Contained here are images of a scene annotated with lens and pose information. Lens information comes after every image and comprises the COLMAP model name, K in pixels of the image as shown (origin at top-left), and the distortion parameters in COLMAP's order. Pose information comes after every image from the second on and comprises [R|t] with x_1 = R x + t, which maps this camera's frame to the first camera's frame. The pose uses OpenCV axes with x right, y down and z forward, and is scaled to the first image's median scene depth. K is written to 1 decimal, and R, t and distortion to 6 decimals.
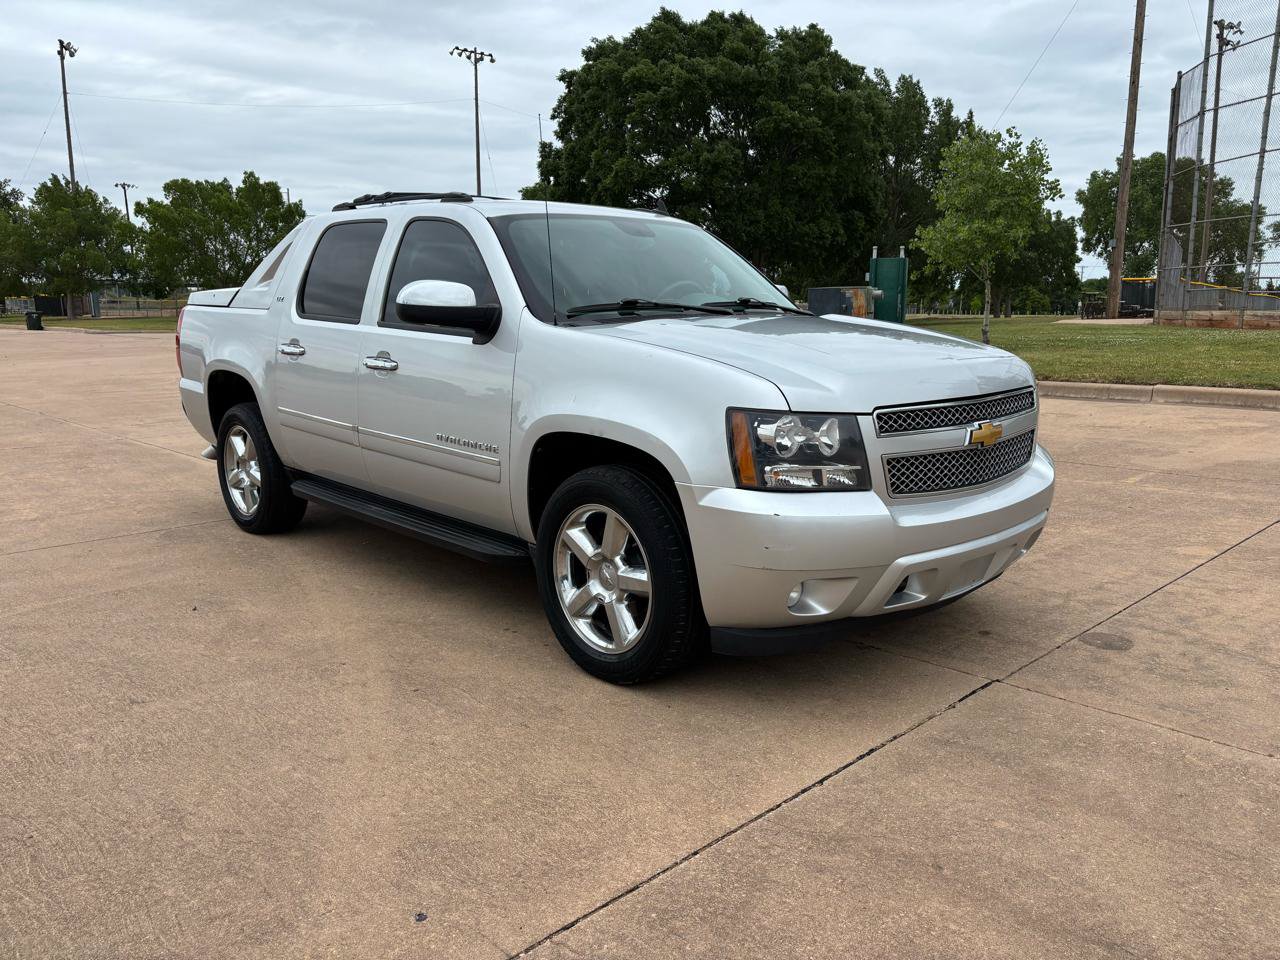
lens RADIAL K [[970.3, 0, 648.3], [0, 970.3, 465.0], [0, 0, 1]] dist [0.025892, -0.007666]
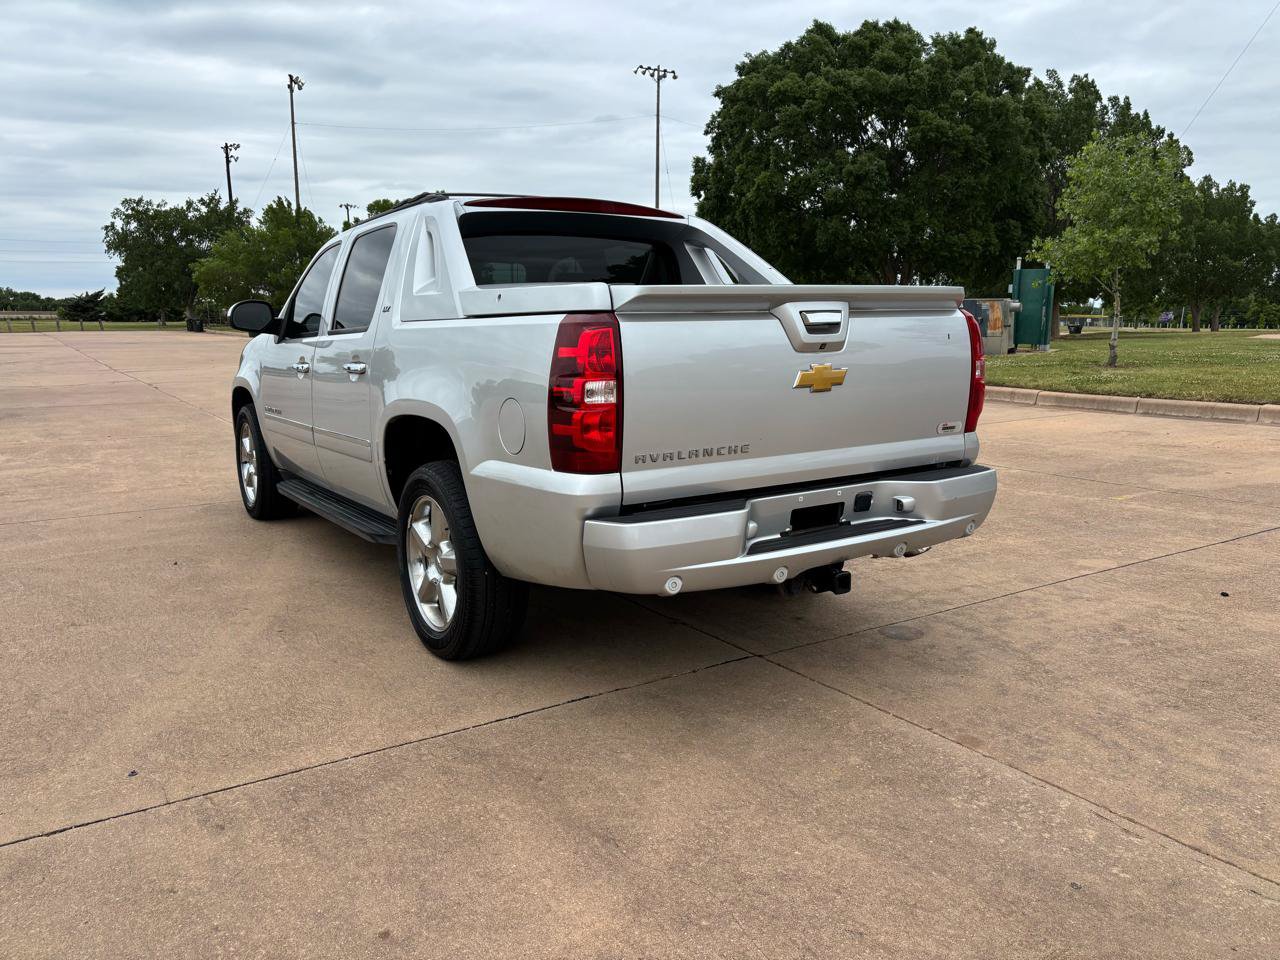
lens RADIAL K [[967.5, 0, 647.7], [0, 967.5, 479.4], [0, 0, 1]] dist [0.018463, 0.003460]
pose [[0.981653, 0.035714, -0.187300, 0.059895], [-0.035079, 0.999362, 0.006706, 0.002195], [0.187420, -0.000013, 0.982280, -0.015646]]
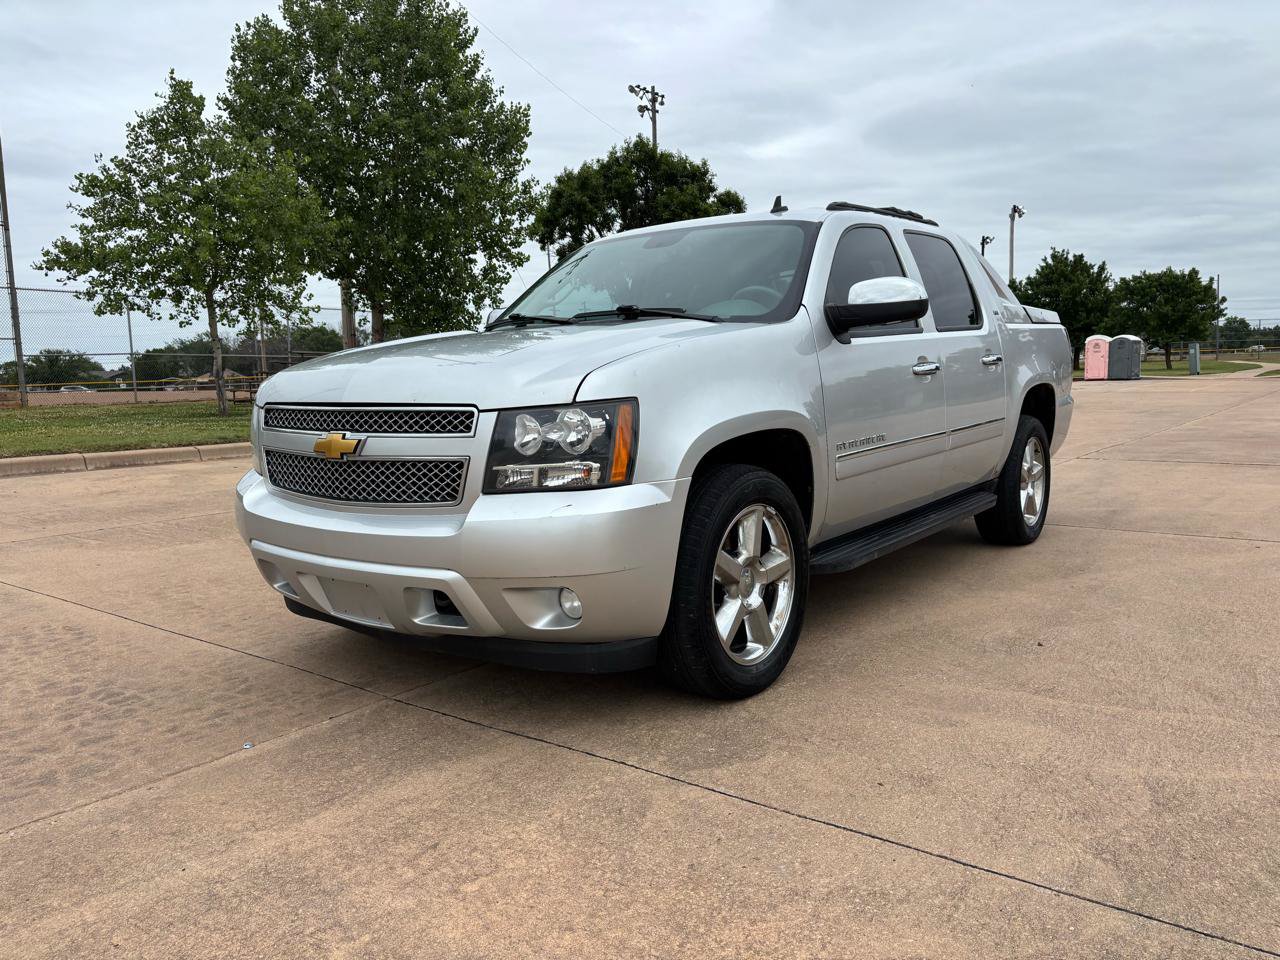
lens RADIAL K [[968.8, 0, 646.1], [0, 968.8, 461.4], [0, 0, 1]] dist [0.022943, -0.002220]
pose [[-0.143593, -0.078374, 0.986529, -0.217643], [0.186093, 0.976938, 0.104699, -0.028677], [-0.971983, 0.198620, -0.125696, 0.246258]]
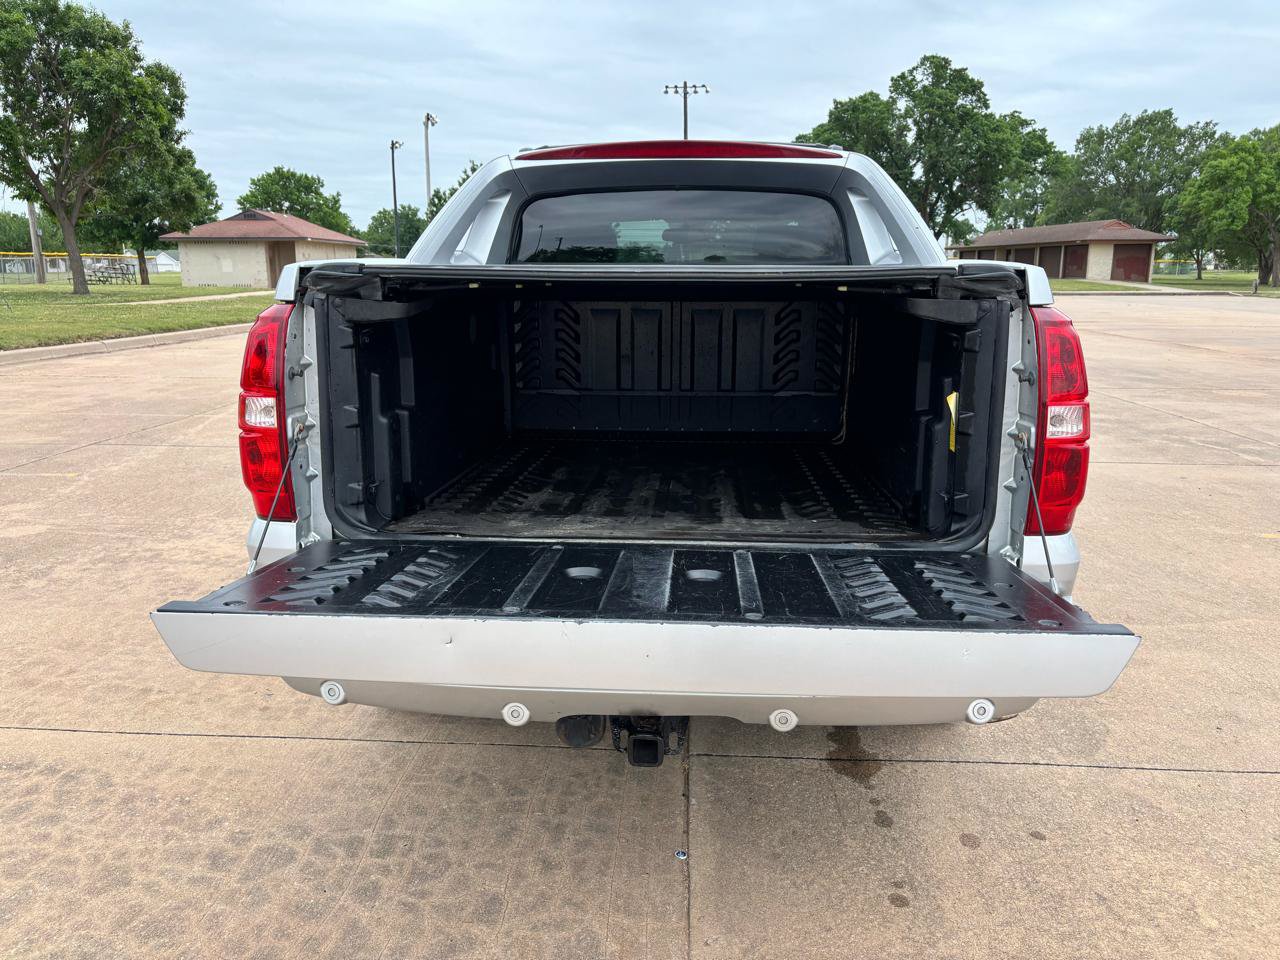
lens RADIAL K [[965.4, 0, 635.5], [0, 965.4, 474.2], [0, 0, 1]] dist [0.059141, -0.066973]
pose [[-0.670074, -0.145616, 0.727872, -0.159731], [0.125971, 0.944039, 0.304829, -0.057765], [-0.731527, 0.295949, -0.614233, 0.336412]]
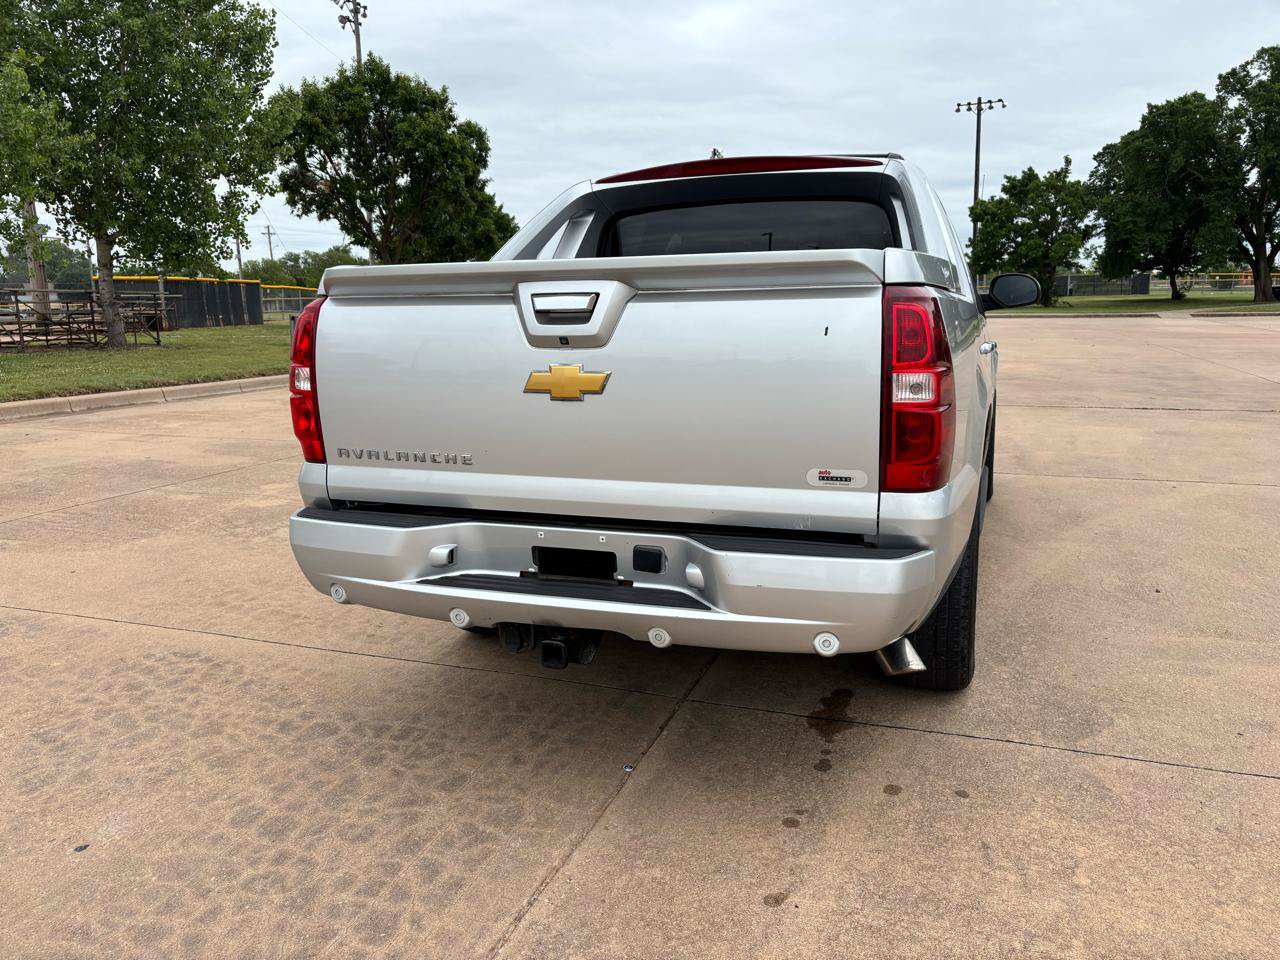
lens RADIAL K [[968.0, 0, 630.7], [0, 968.0, 478.2], [0, 0, 1]] dist [0.030036, -0.015923]
pose [[-0.425981, -0.146696, 0.892760, -0.193287], [0.168511, 0.956636, 0.237597, -0.050631], [-0.888901, 0.251651, -0.382789, 0.319122]]
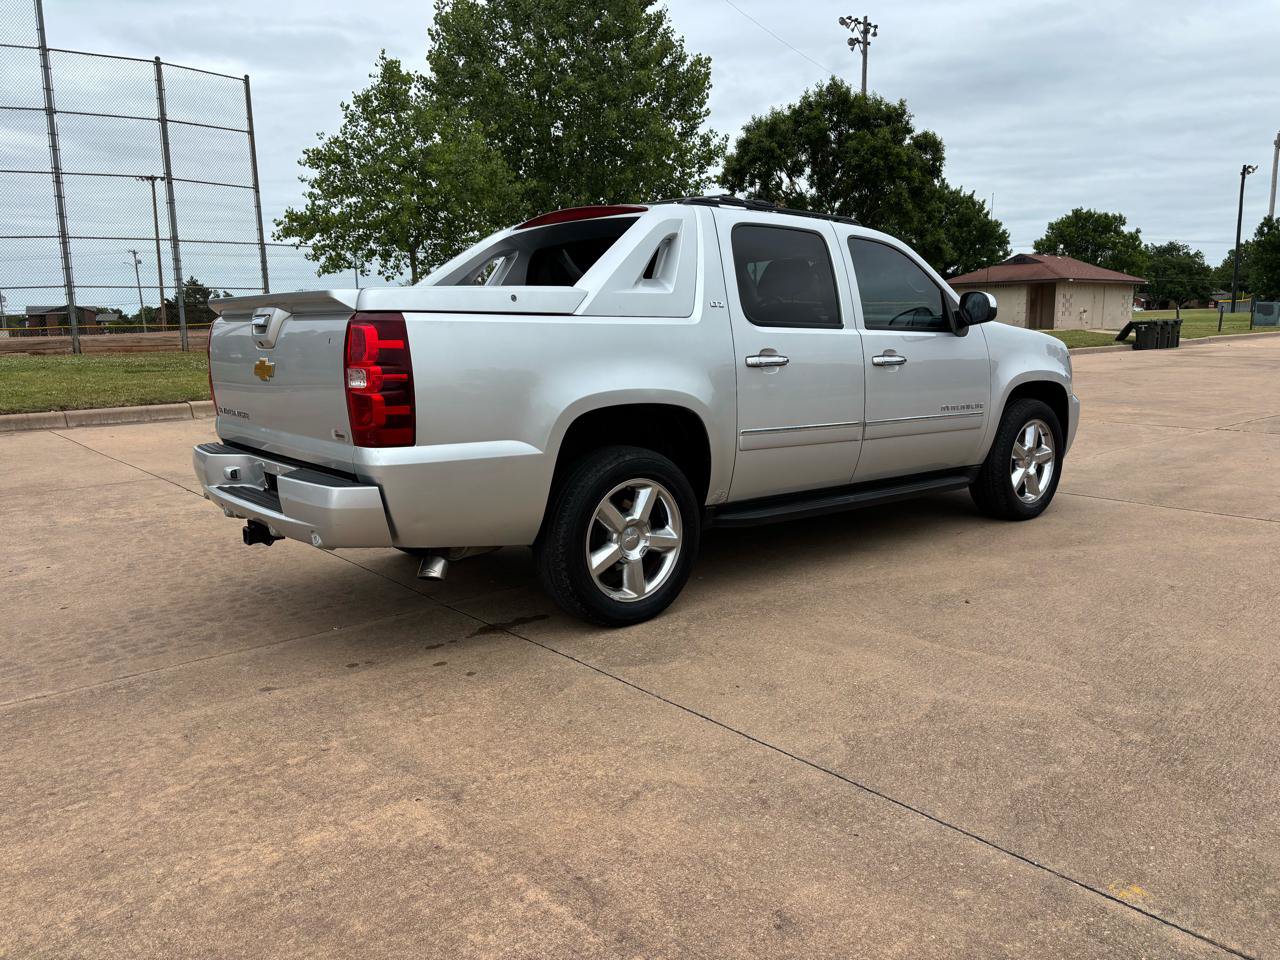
lens RADIAL K [[967.8, 0, 645.2], [0, 967.8, 472.4], [0, 0, 1]] dist [0.024525, -0.007051]
pose [[0.070038, -0.150089, 0.986189, -0.257366], [0.175856, 0.974991, 0.135896, -0.031991], [-0.981921, 0.163909, 0.094680, 0.211368]]
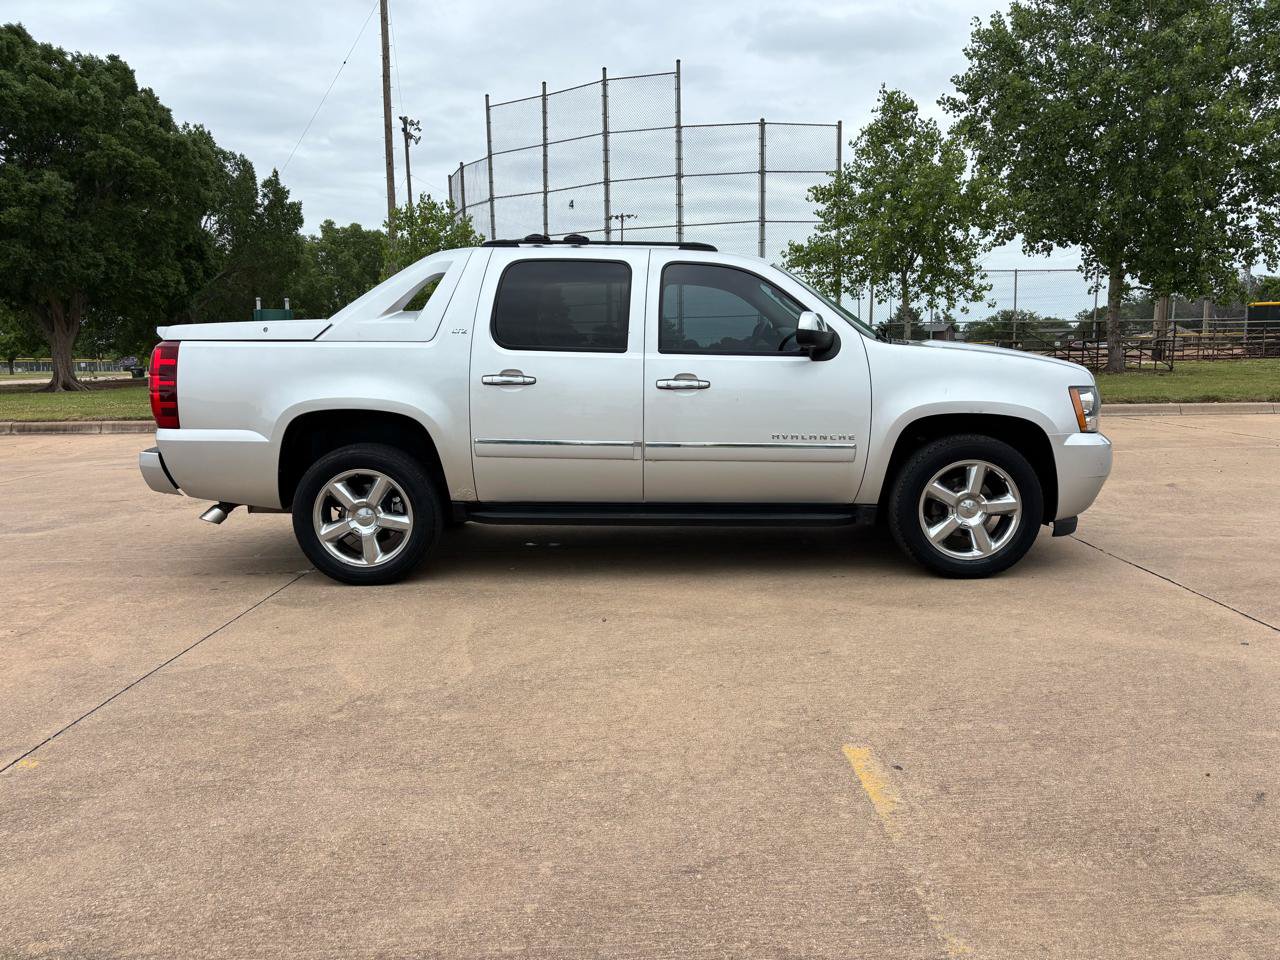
lens RADIAL K [[965.4, 0, 641.6], [0, 965.4, 472.8], [0, 0, 1]] dist [0.023124, -0.012704]
pose [[0.708218, -0.094312, 0.699666, -0.199317], [0.128025, 0.991763, 0.004095, -0.001374], [-0.694288, 0.086674, 0.714459, 0.038270]]
